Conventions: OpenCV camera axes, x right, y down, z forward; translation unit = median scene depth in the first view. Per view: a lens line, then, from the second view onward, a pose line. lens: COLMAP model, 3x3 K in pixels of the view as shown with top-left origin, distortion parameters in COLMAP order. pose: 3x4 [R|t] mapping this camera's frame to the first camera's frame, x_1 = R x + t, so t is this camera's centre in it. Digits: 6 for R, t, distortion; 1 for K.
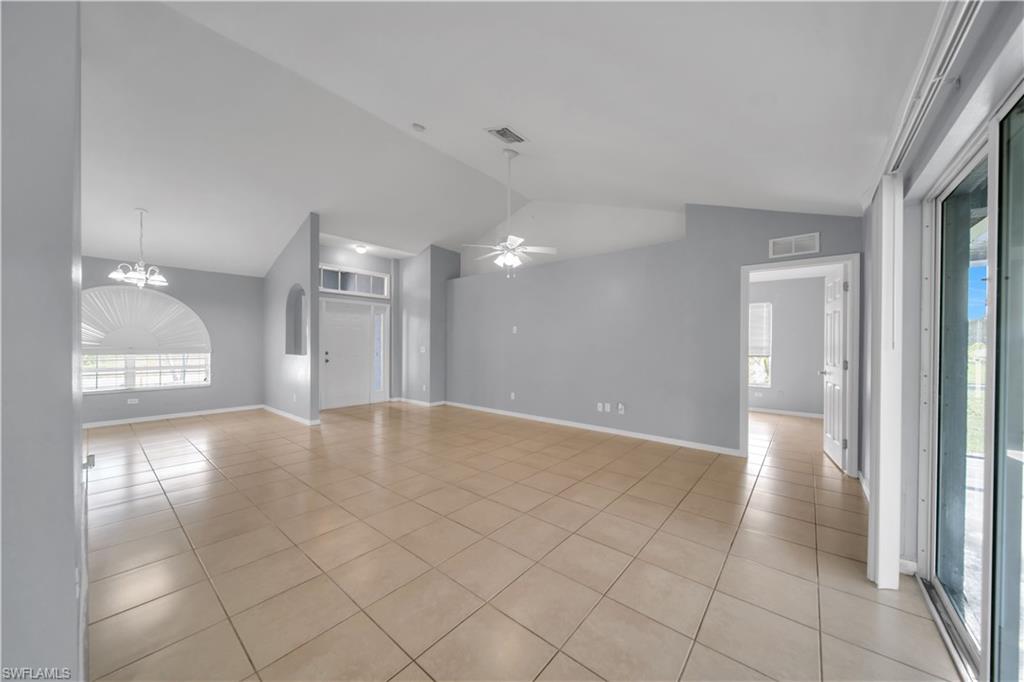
lens RADIAL K [[353.3, 0, 513.5], [0, 353.3, 345.6], [0, 0, 1]] dist [0.004479, -0.000176]
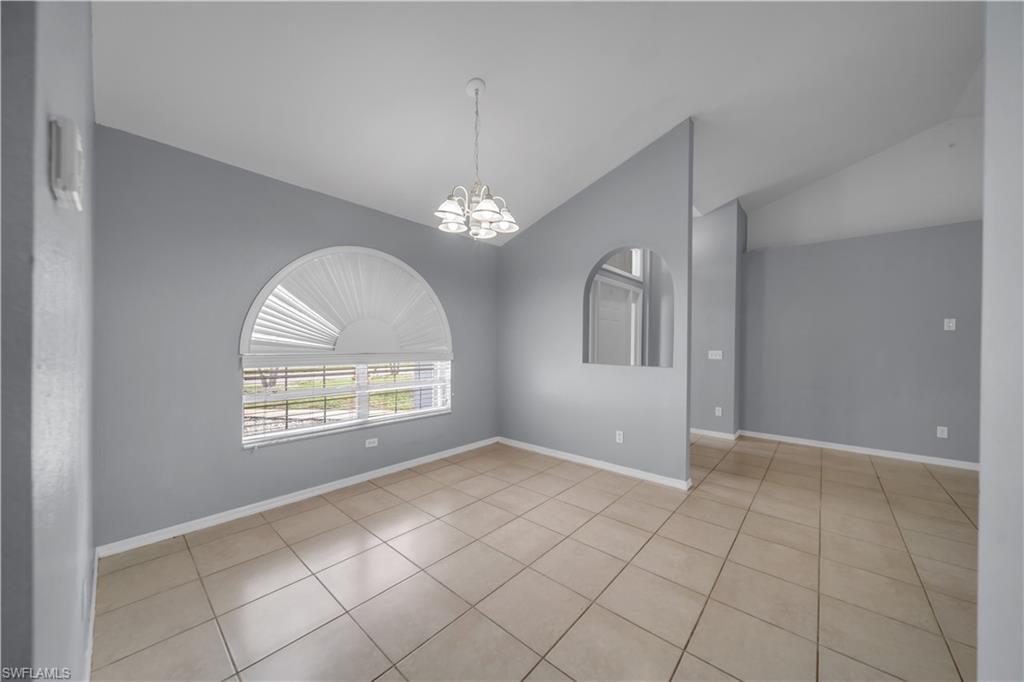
lens RADIAL K [[353.3, 0, 511.1], [0, 353.3, 347.2], [0, 0, 1]] dist [0.004479, -0.000176]
pose [[0.999831, 0.004312, -0.017867, -0.778666], [-0.004118, 0.999932, 0.010883, -0.011024], [0.017913, -0.010808, 0.999781, 0.387663]]
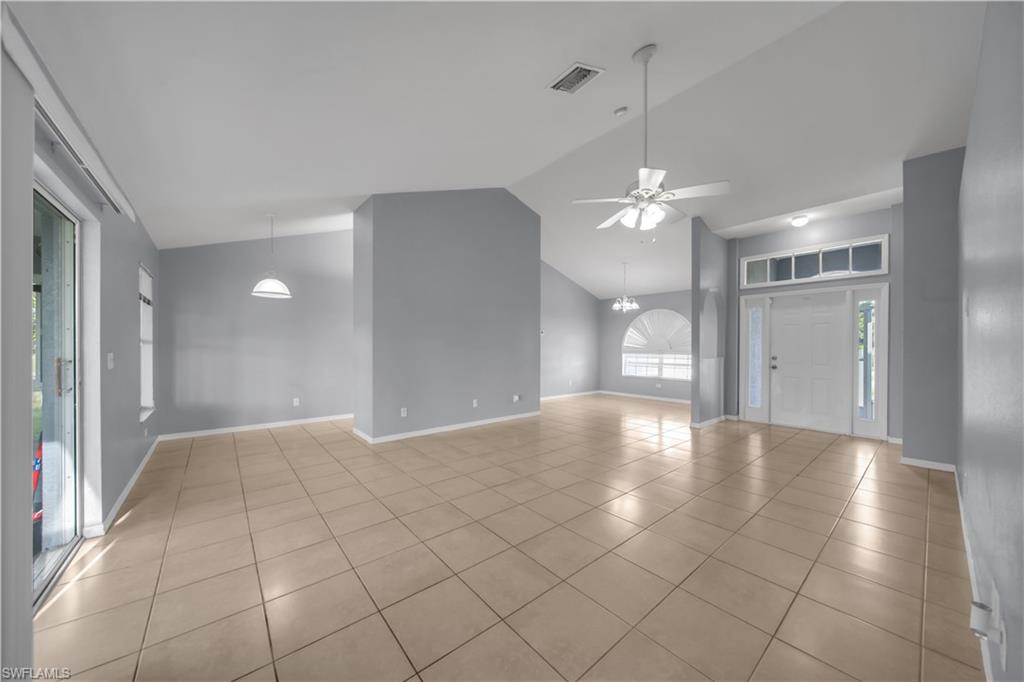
lens RADIAL K [[353.3, 0, 513.8], [0, 353.3, 344.1], [0, 0, 1]] dist [0.004479, -0.000176]
pose [[-0.168619, -0.012235, -0.985605, 0.471880], [-0.008120, 0.999906, -0.011023, 0.002884], [0.985648, 0.006144, -0.168702, 0.610716]]
